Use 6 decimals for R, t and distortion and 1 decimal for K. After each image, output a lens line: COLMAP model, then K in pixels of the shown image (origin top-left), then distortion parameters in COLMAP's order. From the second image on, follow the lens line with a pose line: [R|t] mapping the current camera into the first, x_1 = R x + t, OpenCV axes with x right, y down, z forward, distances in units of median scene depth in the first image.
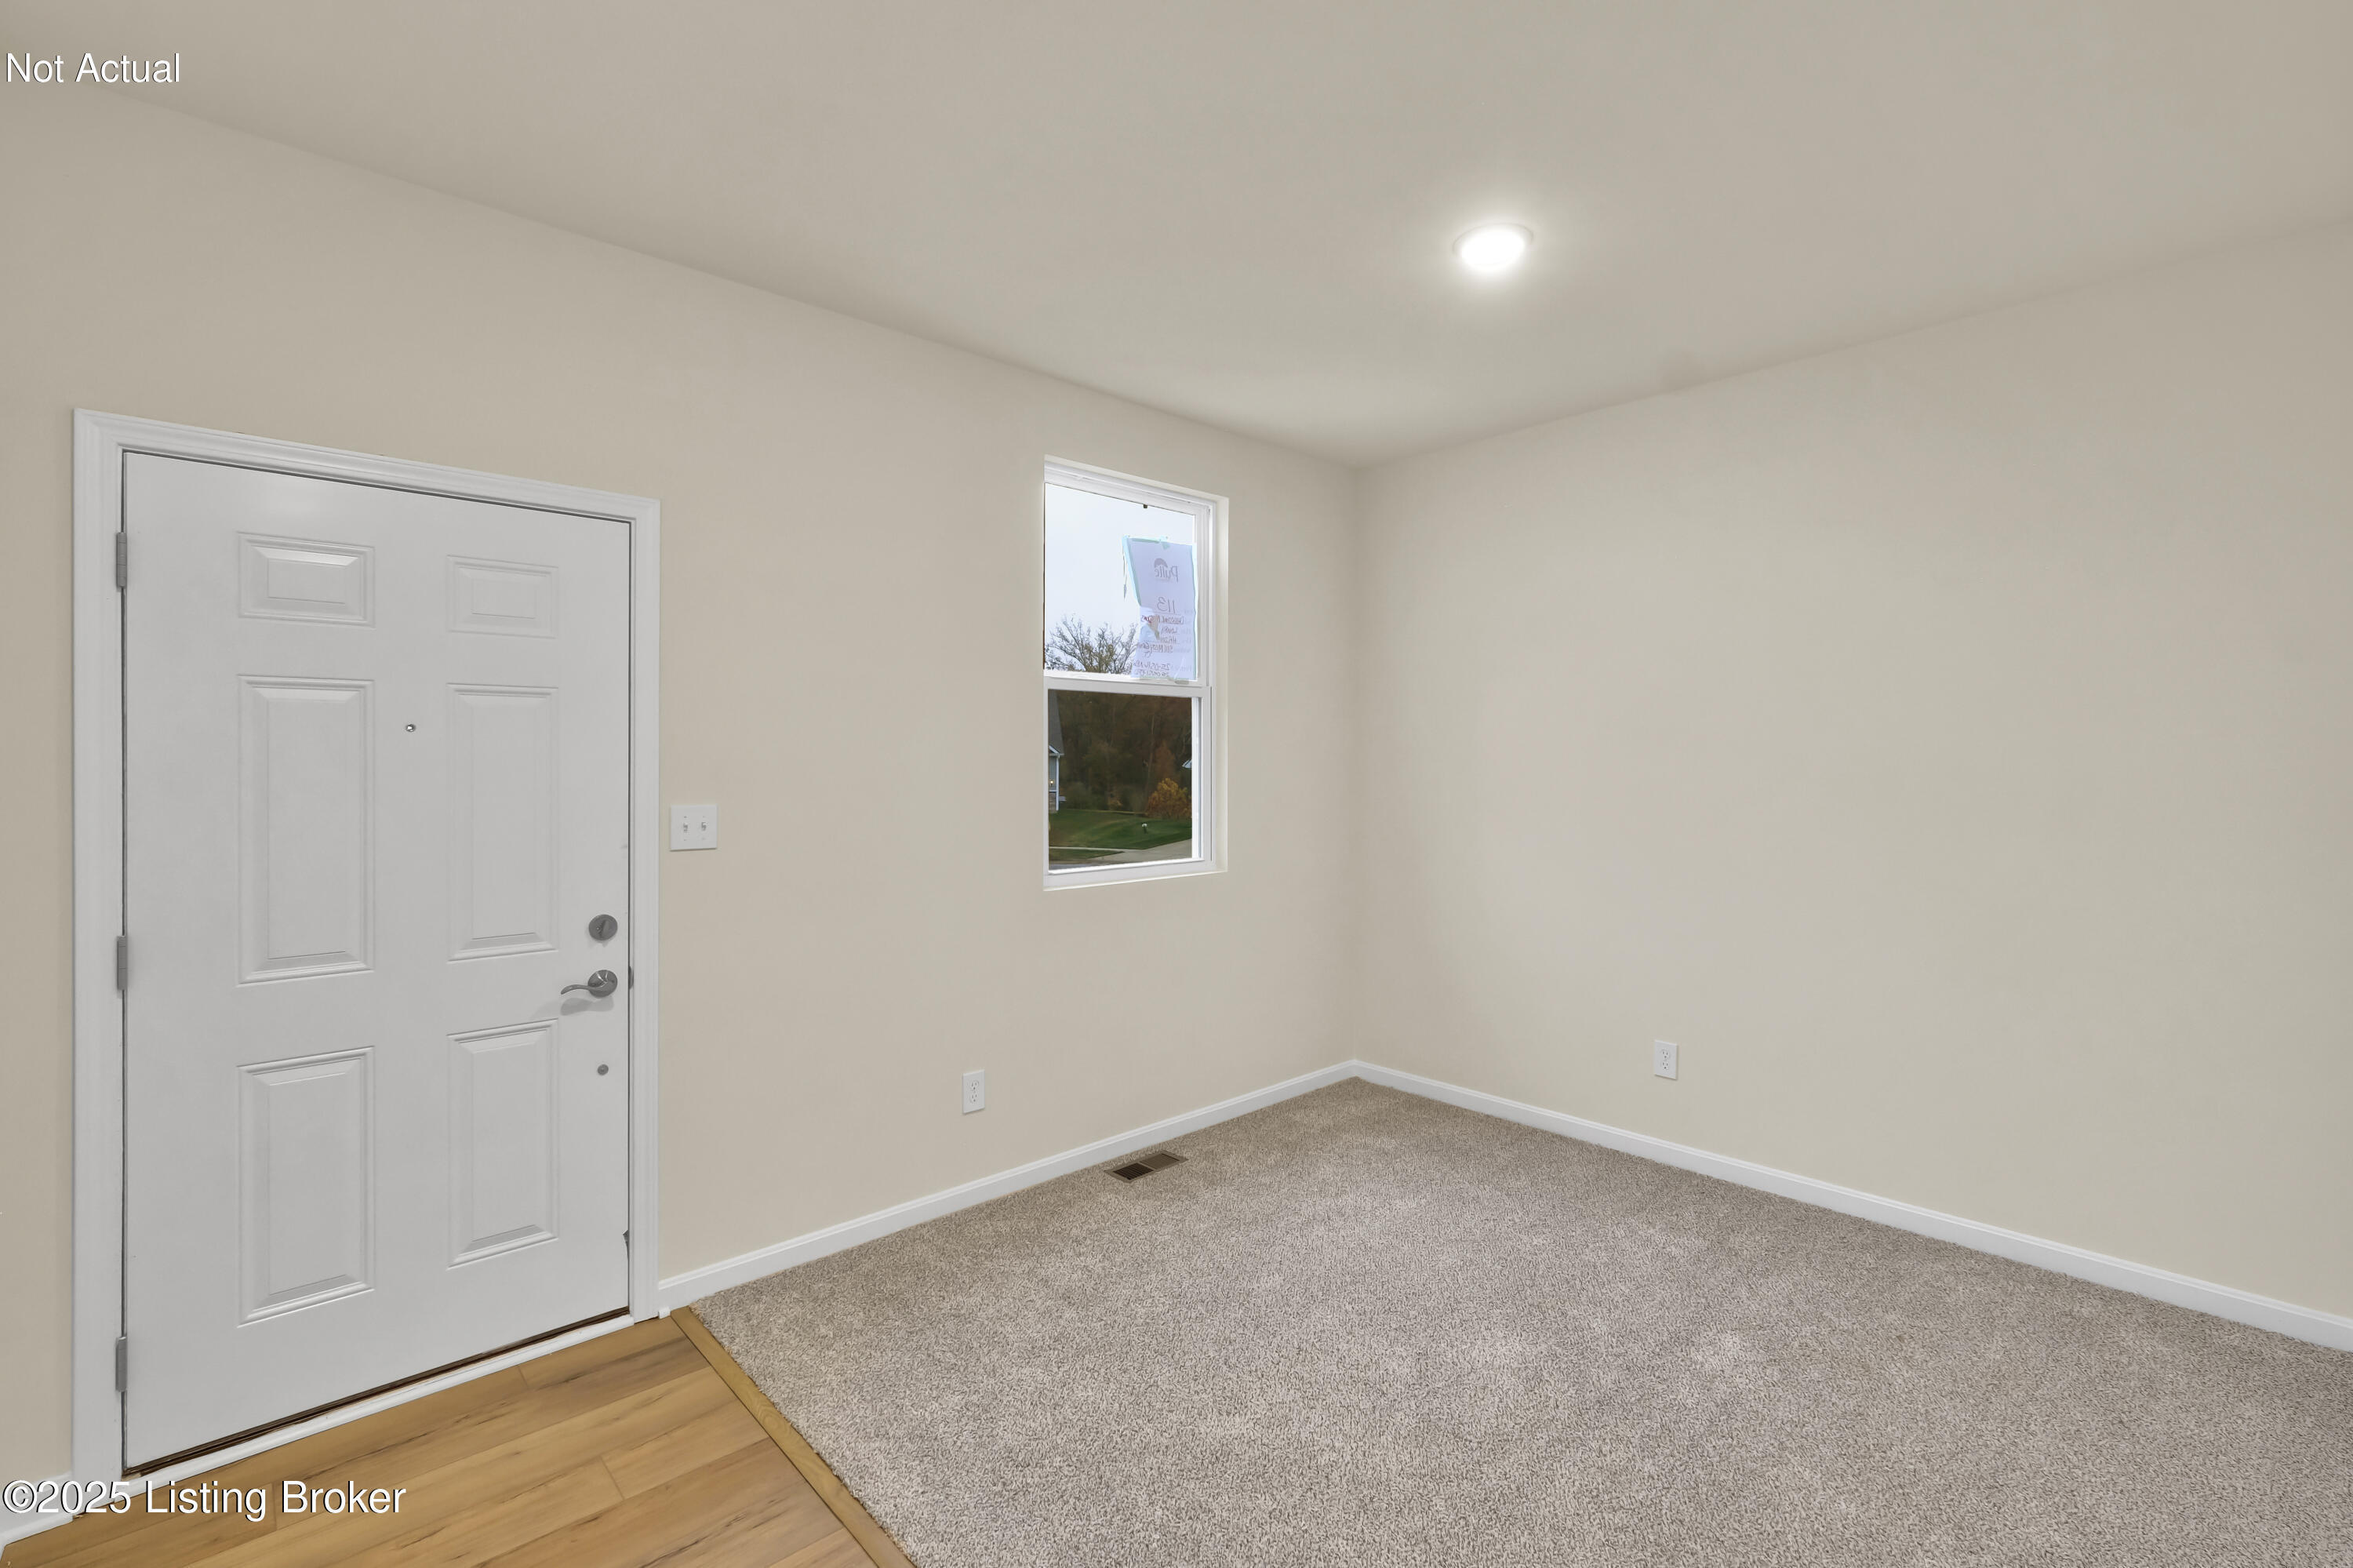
lens RADIAL K [[1051.2, 0, 1177.5], [0, 1051.2, 769.1], [0, 0, 1]] dist [0.001912, 0.000680]
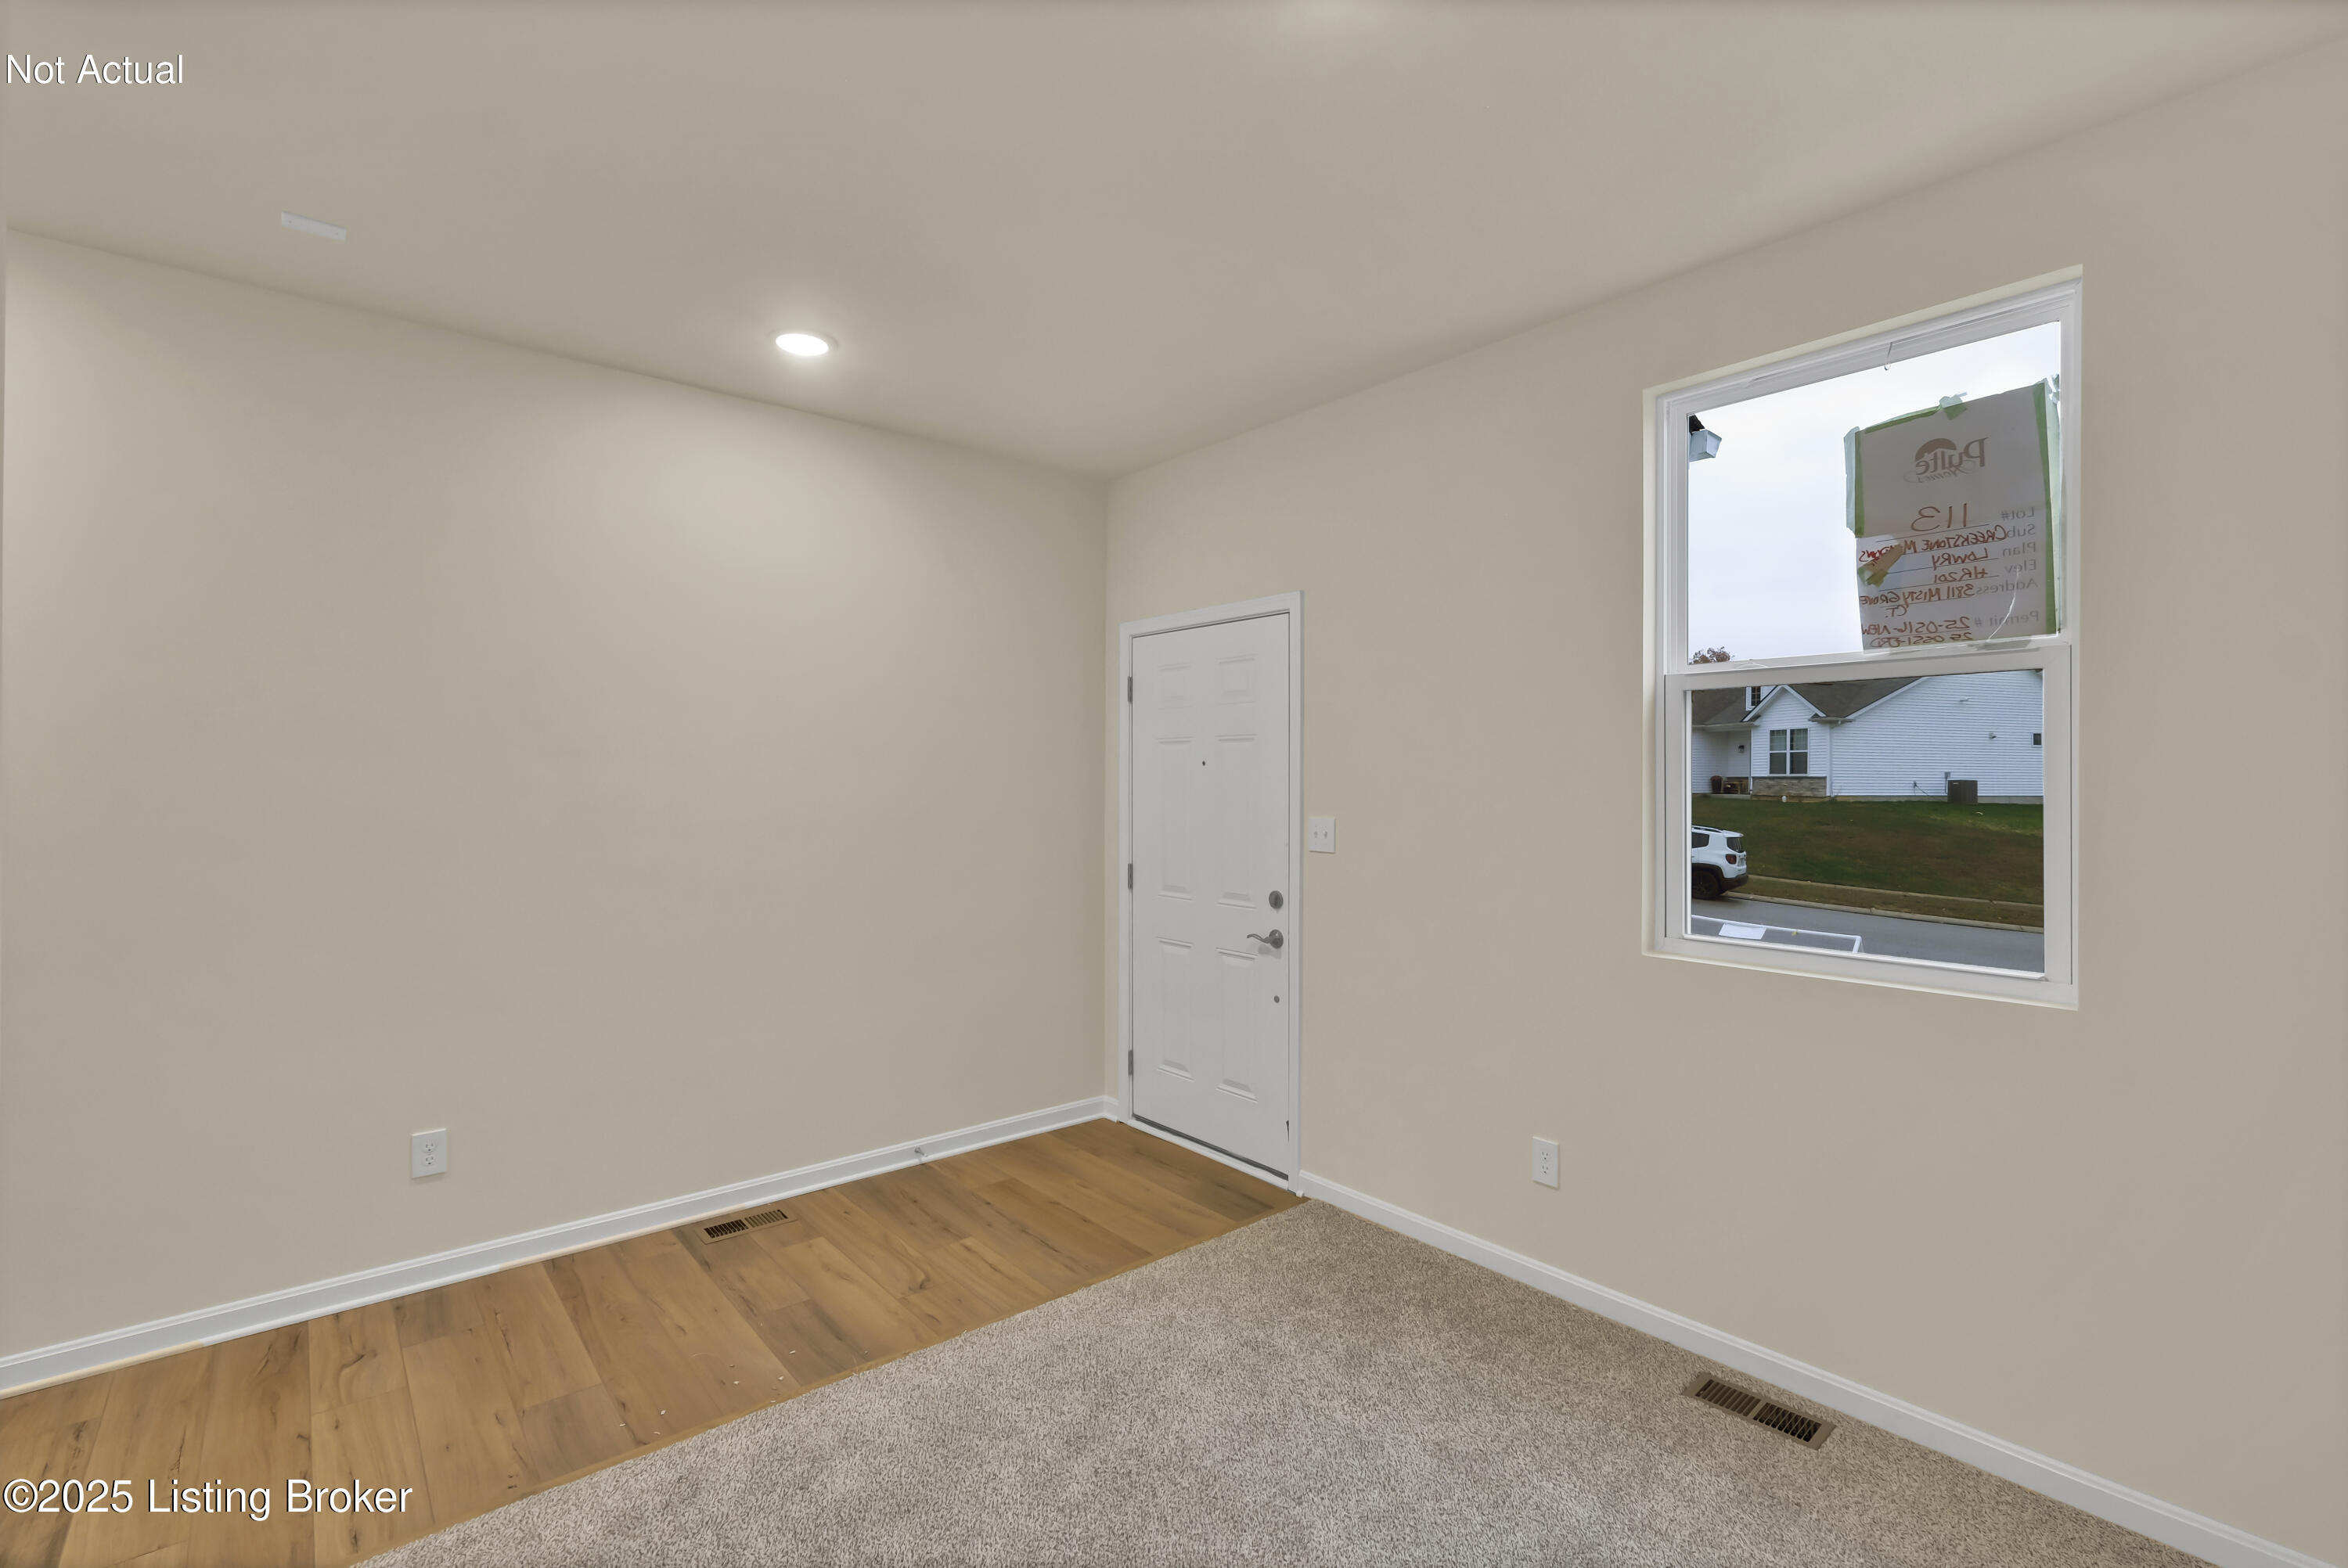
lens RADIAL K [[1030.1, 0, 1173.8], [0, 1030.1, 779.7], [0, 0, 1]] dist [0.003109, 0.000455]
pose [[-0.035872, 0.001588, -0.999355, 0.849096], [-0.010403, 0.999944, 0.001963, -0.013660], [0.999302, 0.010467, -0.035853, 0.897778]]
